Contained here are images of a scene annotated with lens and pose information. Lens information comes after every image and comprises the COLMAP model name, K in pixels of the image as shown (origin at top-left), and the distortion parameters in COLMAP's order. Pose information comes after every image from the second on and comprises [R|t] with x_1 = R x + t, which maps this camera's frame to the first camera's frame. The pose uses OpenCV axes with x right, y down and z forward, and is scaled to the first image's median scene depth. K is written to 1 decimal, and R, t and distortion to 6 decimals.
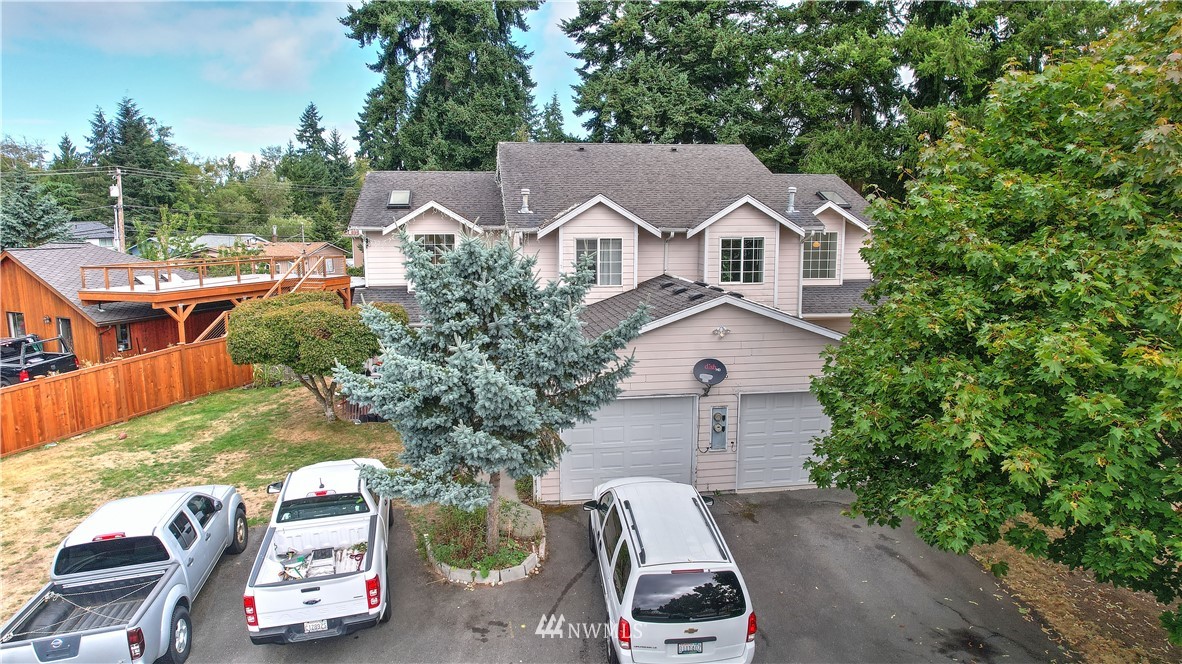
lens RADIAL K [[747.6, 0, 591.8], [0, 747.6, 334.0], [0, 0, 1]] dist [-0.032437, 0.002033]
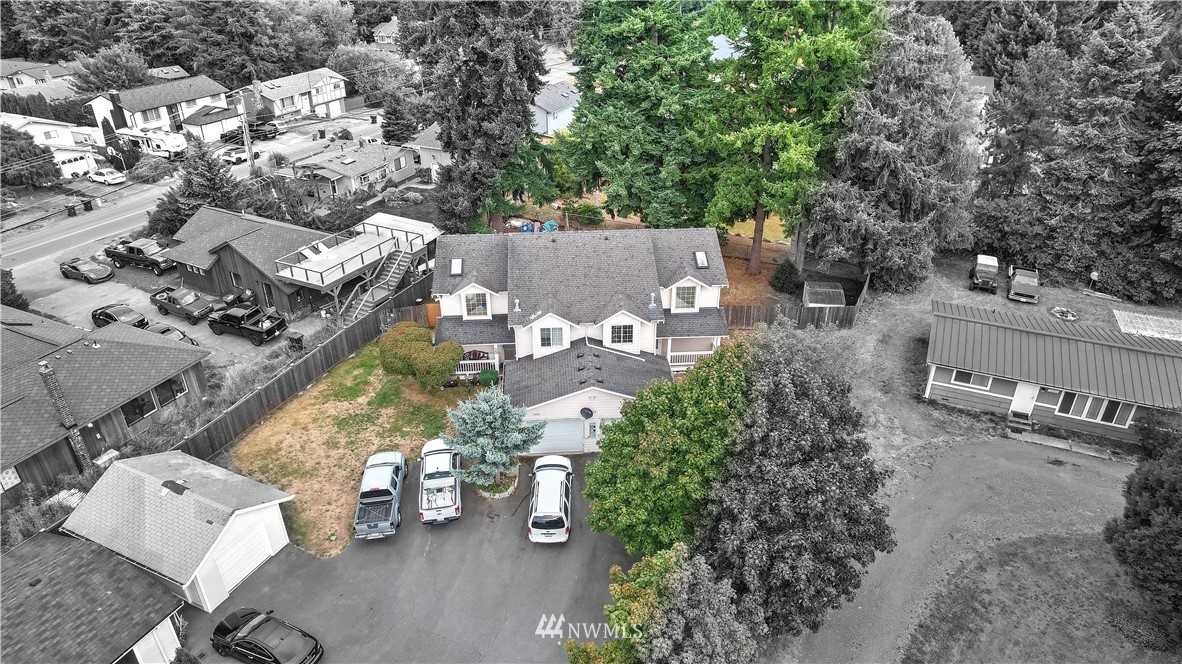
lens RADIAL K [[747.6, 0, 590.3], [0, 747.6, 332.0], [0, 0, 1]] dist [-0.032437, 0.002033]
pose [[0.996325, 0.038521, -0.076504, 0.341145], [-0.009941, 0.939133, 0.343410, -1.020047], [0.085077, -0.341387, 0.936064, -1.173270]]
